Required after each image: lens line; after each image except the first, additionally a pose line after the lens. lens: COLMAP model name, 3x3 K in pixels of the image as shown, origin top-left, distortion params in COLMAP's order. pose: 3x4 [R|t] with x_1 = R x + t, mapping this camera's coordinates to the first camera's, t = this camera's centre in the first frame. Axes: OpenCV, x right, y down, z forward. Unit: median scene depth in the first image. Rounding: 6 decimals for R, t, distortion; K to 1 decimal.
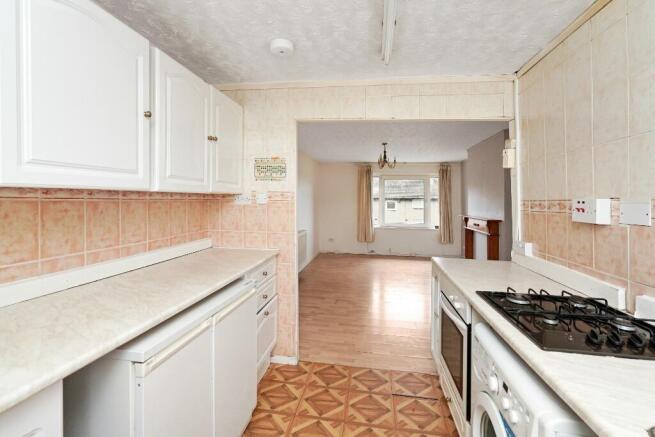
lens RADIAL K [[312.1, 0, 330.2], [0, 312.1, 199.7], [0, 0, 1]] dist [0.001290, 0.000804]
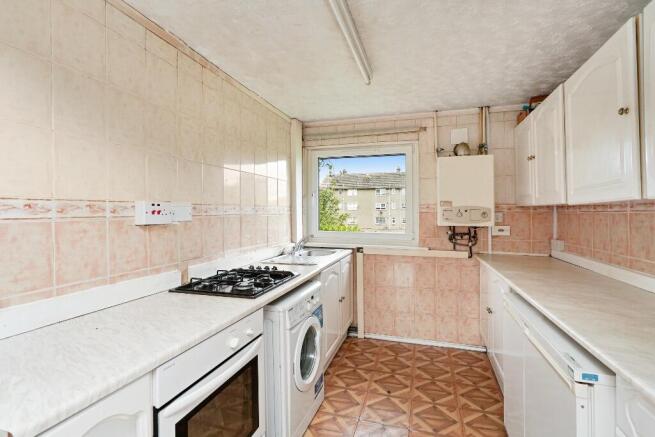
lens RADIAL K [[312.1, 0, 325.0], [0, 312.1, 214.5], [0, 0, 1]] dist [0.001290, 0.000804]
pose [[-0.987122, -0.014196, 0.159338, 0.088838], [-0.013944, 0.999899, 0.002700, 0.029164], [-0.159360, 0.000444, -0.987220, 1.893376]]
